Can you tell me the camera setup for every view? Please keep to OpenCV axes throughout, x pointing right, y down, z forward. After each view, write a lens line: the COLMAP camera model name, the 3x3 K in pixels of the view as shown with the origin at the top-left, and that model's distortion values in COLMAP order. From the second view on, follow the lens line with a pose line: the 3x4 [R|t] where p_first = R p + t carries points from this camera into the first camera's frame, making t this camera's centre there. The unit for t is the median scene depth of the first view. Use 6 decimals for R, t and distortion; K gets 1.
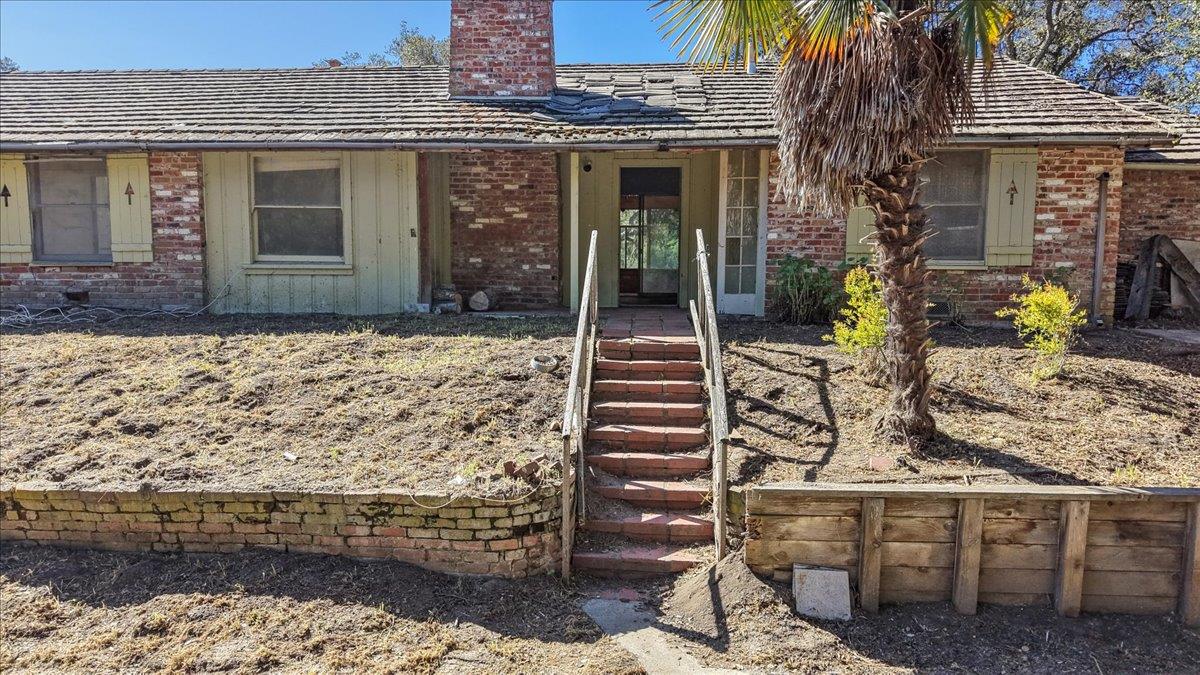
lens RADIAL K [[832.1, 0, 600.1], [0, 832.1, 345.3], [0, 0, 1]] dist [0.027944, -0.005675]
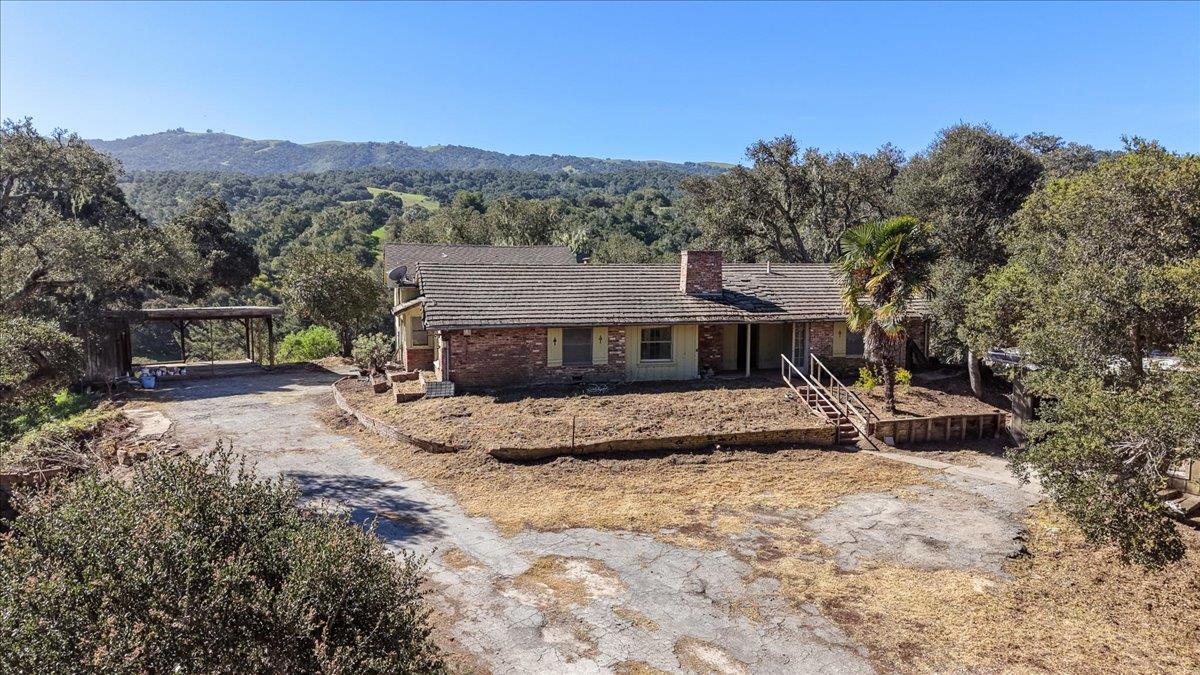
lens RADIAL K [[832.1, 0, 602.1], [0, 832.1, 338.2], [0, 0, 1]] dist [0.027944, -0.005675]
pose [[0.941358, -0.032590, 0.335831, -1.592238], [0.034076, 0.999418, 0.001470, -0.206357], [-0.335684, 0.010059, 0.941921, -1.666874]]
